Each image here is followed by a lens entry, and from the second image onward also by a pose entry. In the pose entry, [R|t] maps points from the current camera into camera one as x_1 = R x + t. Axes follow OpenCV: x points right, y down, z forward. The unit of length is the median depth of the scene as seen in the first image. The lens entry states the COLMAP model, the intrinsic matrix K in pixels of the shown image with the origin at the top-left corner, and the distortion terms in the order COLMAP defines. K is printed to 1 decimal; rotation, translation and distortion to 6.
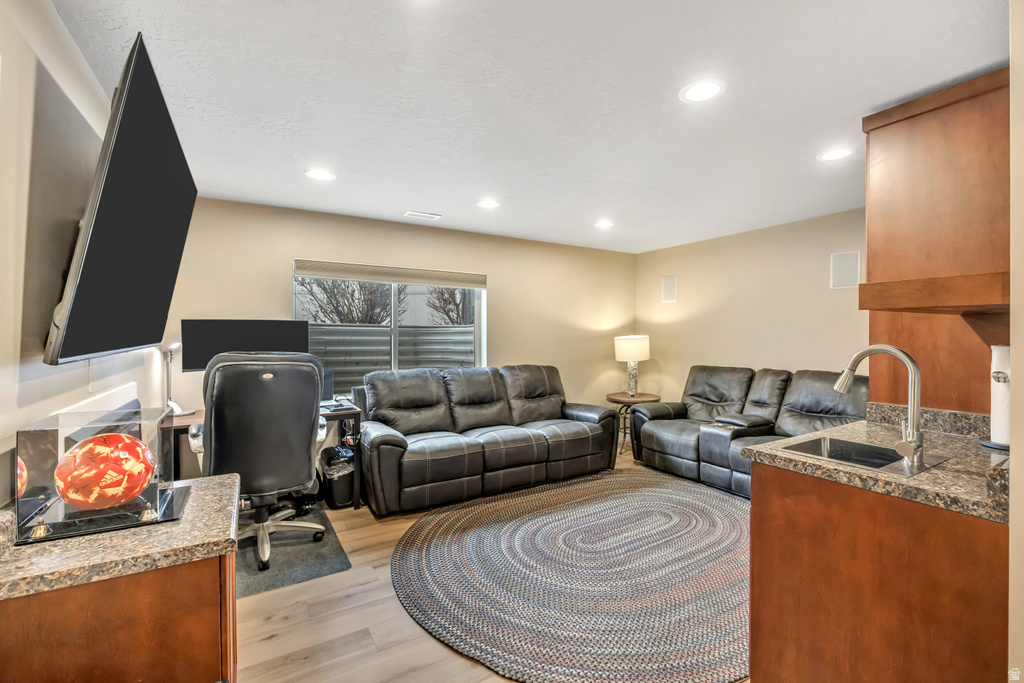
lens RADIAL K [[447.7, 0, 518.2], [0, 447.7, 338.9], [0, 0, 1]] dist [-0.008818, 0.000561]
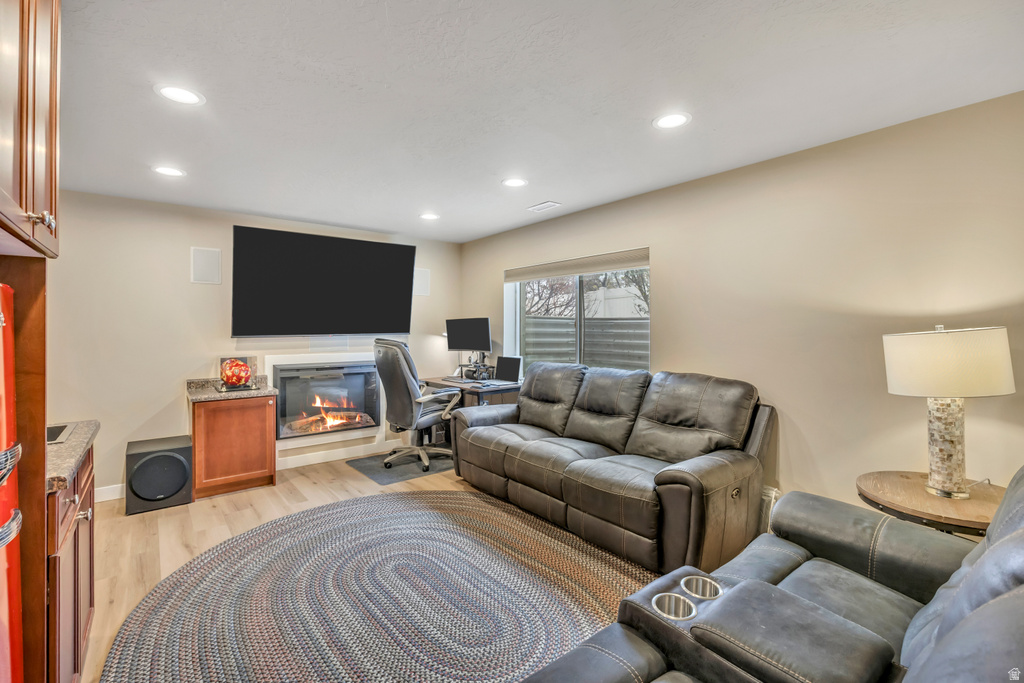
lens RADIAL K [[447.7, 0, 513.4], [0, 447.7, 335.4], [0, 0, 1]] dist [-0.008818, 0.000561]
pose [[0.128894, 0.008437, -0.991623, 0.989099], [-0.004954, 0.999957, 0.007864, -0.000906], [0.991646, 0.003899, 0.128930, 1.058868]]
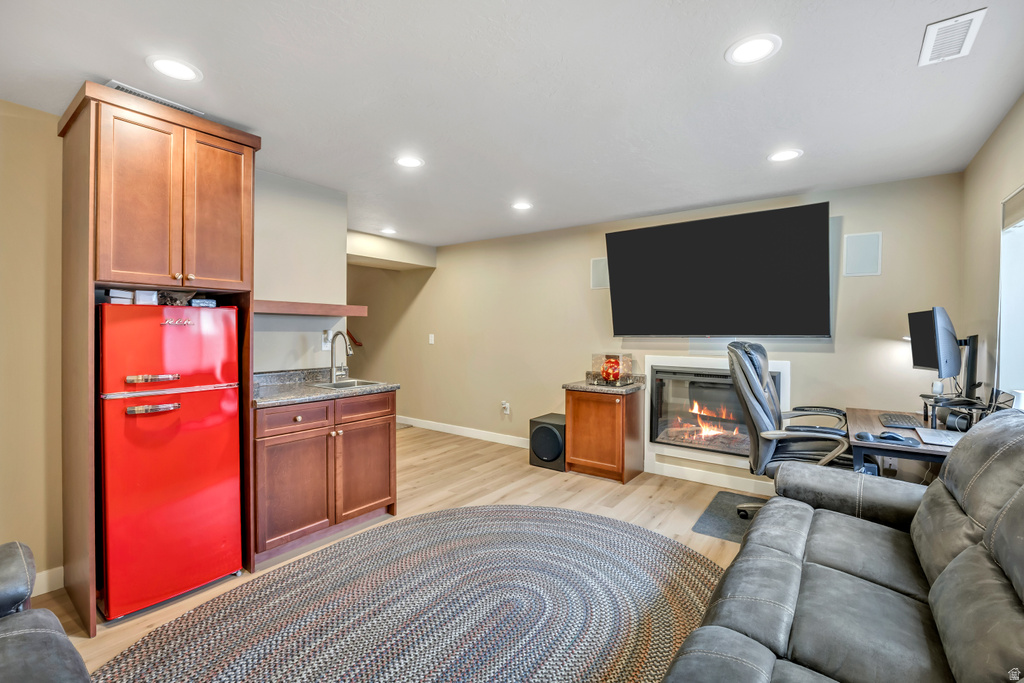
lens RADIAL K [[447.7, 0, 513.4], [0, 447.7, 339.3], [0, 0, 1]] dist [-0.008818, 0.000561]
pose [[-0.928267, 0.000813, -0.371912, 0.412862], [-0.010542, 0.999538, 0.028497, -0.008781], [0.371764, 0.030373, -0.927830, 1.611834]]
